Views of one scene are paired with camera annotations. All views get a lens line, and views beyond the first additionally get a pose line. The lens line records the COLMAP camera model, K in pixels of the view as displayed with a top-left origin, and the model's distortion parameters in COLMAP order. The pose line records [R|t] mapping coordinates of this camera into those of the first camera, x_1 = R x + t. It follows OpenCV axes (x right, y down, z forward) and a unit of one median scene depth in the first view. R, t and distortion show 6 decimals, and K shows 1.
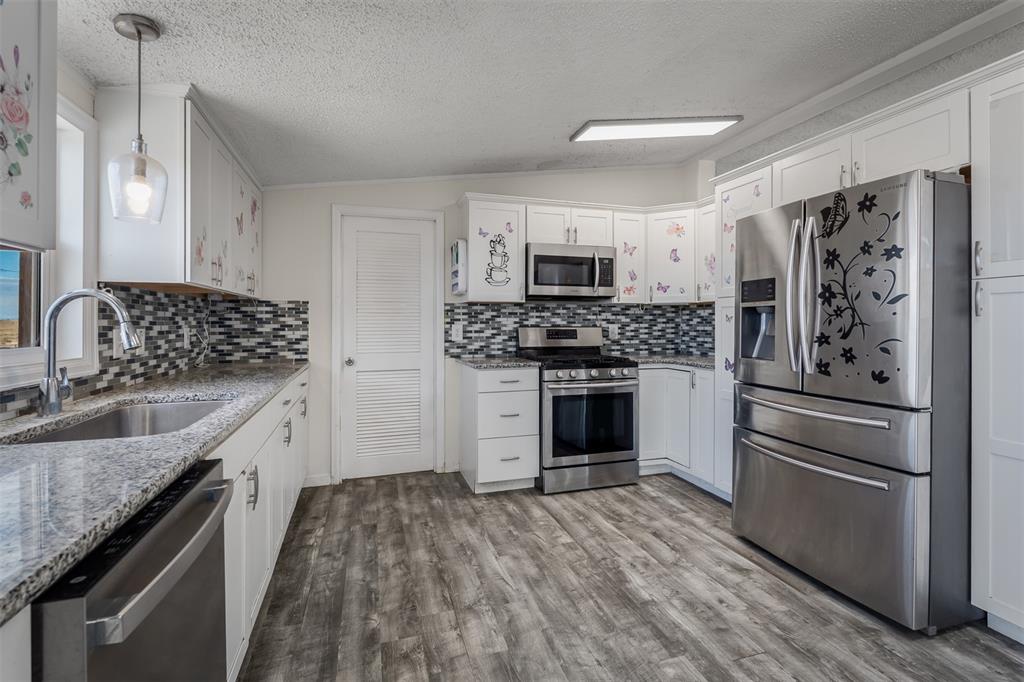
lens RADIAL K [[463.8, 0, 506.3], [0, 463.8, 326.0], [0, 0, 1]] dist [-0.000340, -0.000068]
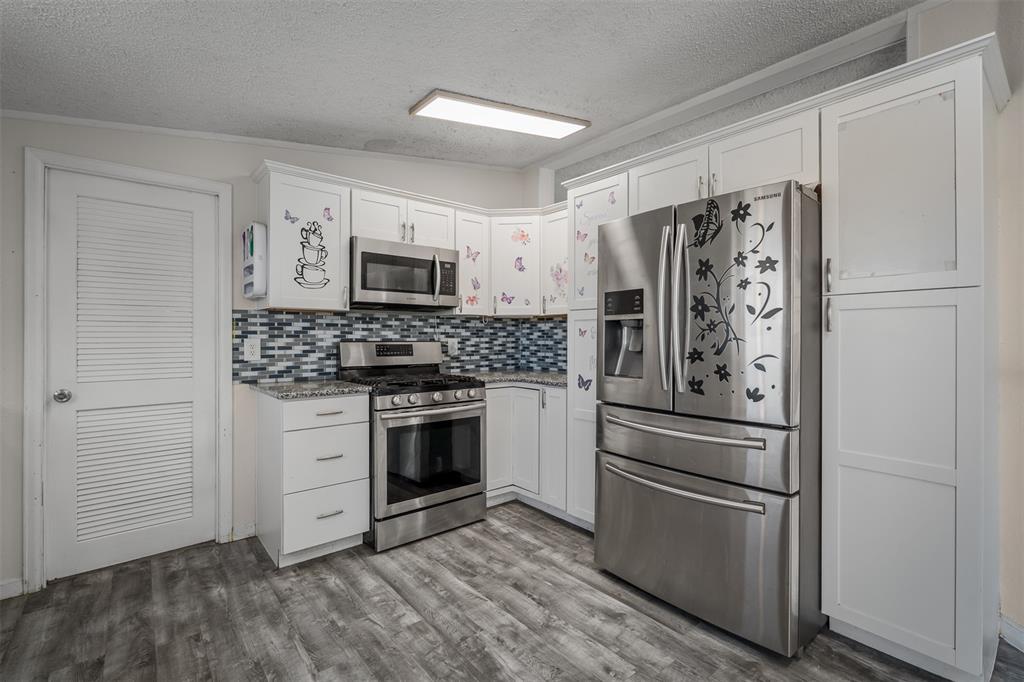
lens RADIAL K [[462.0, 0, 512.7], [0, 462.0, 338.5], [0, 0, 1]] dist [-0.001624, -0.000457]
pose [[0.920290, 0.000248, 0.391237, -0.013989], [0.000456, 0.999998, -0.001708, -0.002707], [-0.391237, 0.001750, 0.920288, 0.193398]]
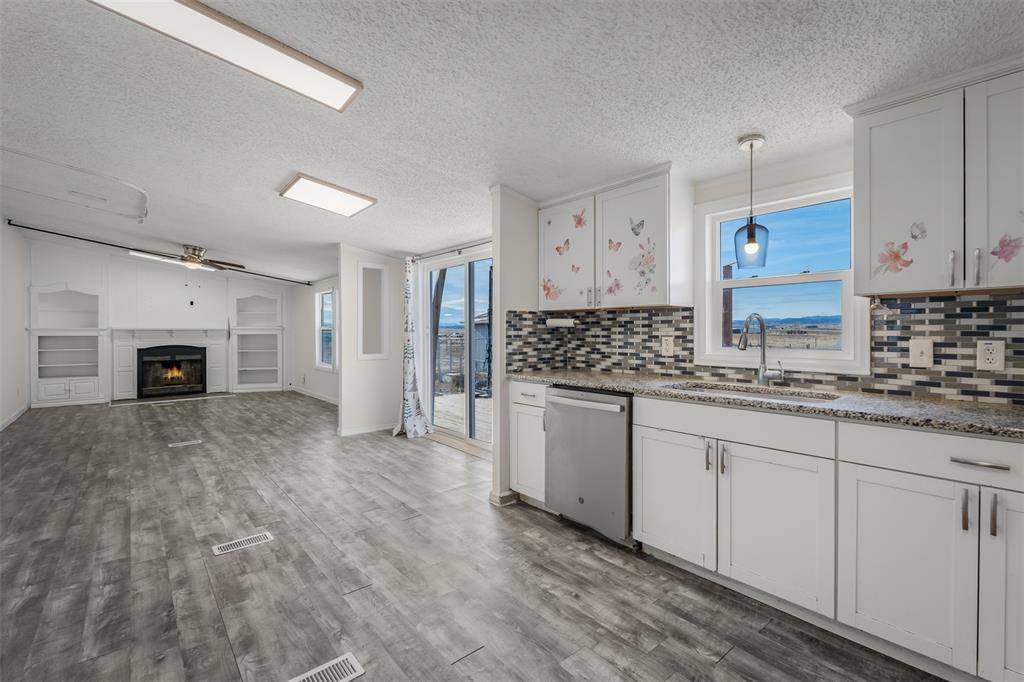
lens RADIAL K [[451.9, 0, 512.0], [0, 451.9, 341.0], [0, 0, 1]] dist [-0.003038, -0.000269]
pose [[-0.917194, 0.012039, -0.398258, 0.263612], [0.000997, 0.999610, 0.027921, -0.012470], [0.398439, 0.025212, -0.916848, 1.019416]]
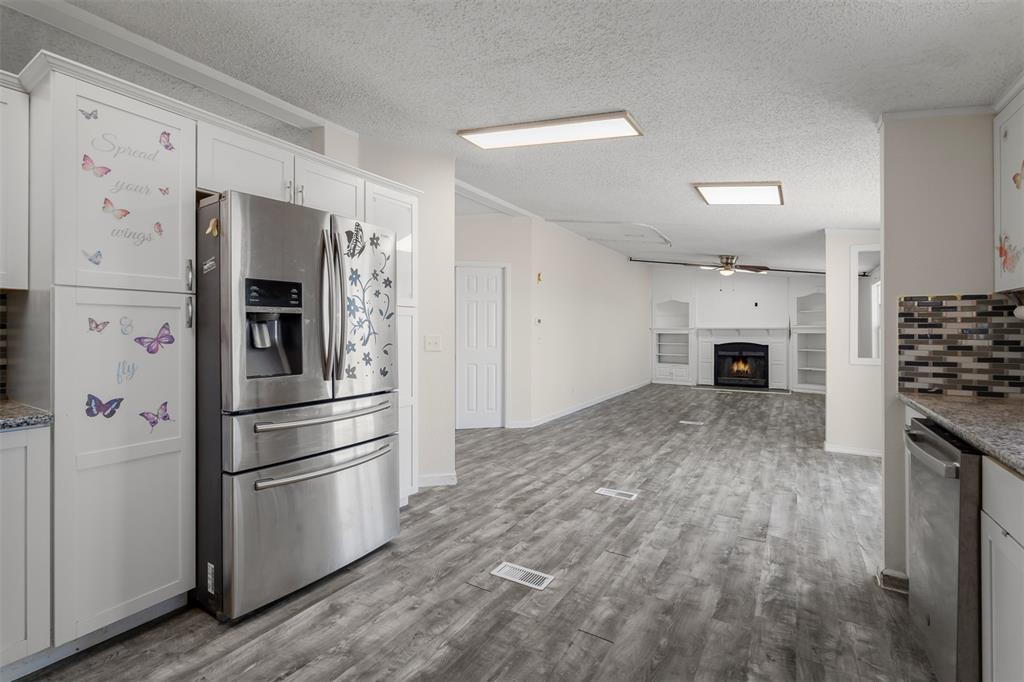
lens RADIAL K [[456.9, 0, 508.8], [0, 456.9, 335.4], [0, 0, 1]] dist [-0.000418, 0.000086]
pose [[-0.655778, -0.005167, 0.754936, -0.274075], [0.005770, 0.999913, 0.011855, -0.007100], [-0.754932, 0.012130, -0.655691, 0.966295]]
